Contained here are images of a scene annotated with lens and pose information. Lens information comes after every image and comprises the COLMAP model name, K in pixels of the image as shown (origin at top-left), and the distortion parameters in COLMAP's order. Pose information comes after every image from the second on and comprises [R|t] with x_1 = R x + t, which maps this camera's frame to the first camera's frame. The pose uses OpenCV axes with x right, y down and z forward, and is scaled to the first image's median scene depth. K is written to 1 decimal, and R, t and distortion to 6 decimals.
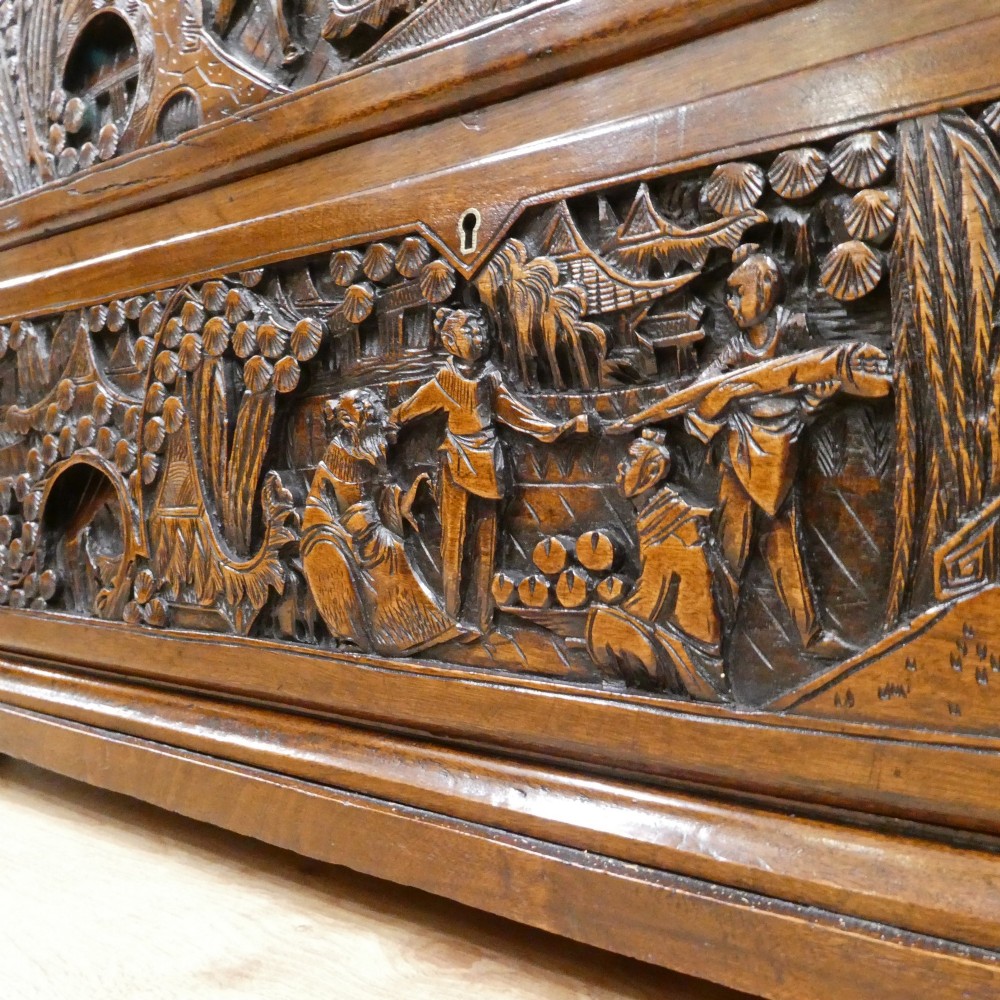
lens RADIAL K [[962.1, 0, 496.0], [0, 962.1, 495.4], [0, 0, 1]] dist [0.007298, -0.003058]
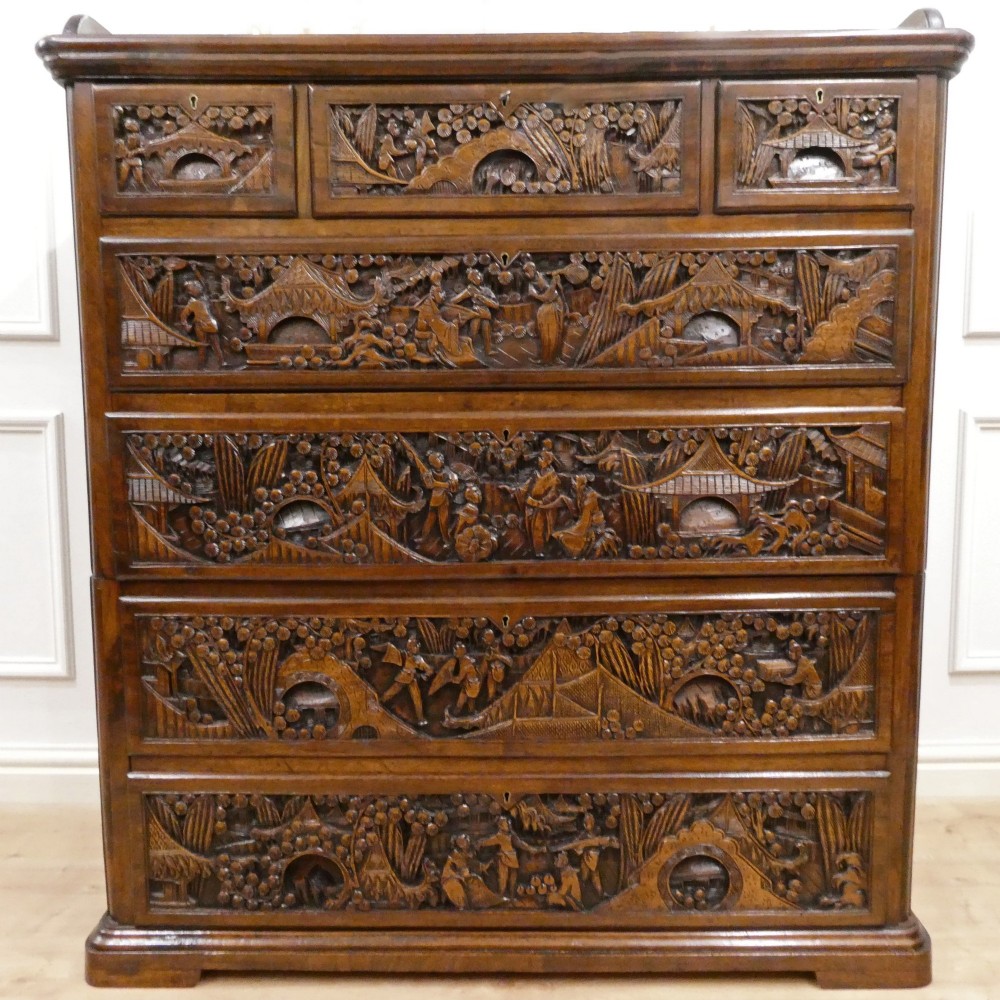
lens RADIAL K [[962.1, 0, 496.0], [0, 962.1, 495.4], [0, 0, 1]] dist [0.007298, -0.003058]
pose [[0.805704, -0.089573, 0.585506, -2.143276], [0.004631, 0.989422, 0.144994, -1.983788], [-0.592300, -0.114111, 0.797596, -1.780494]]
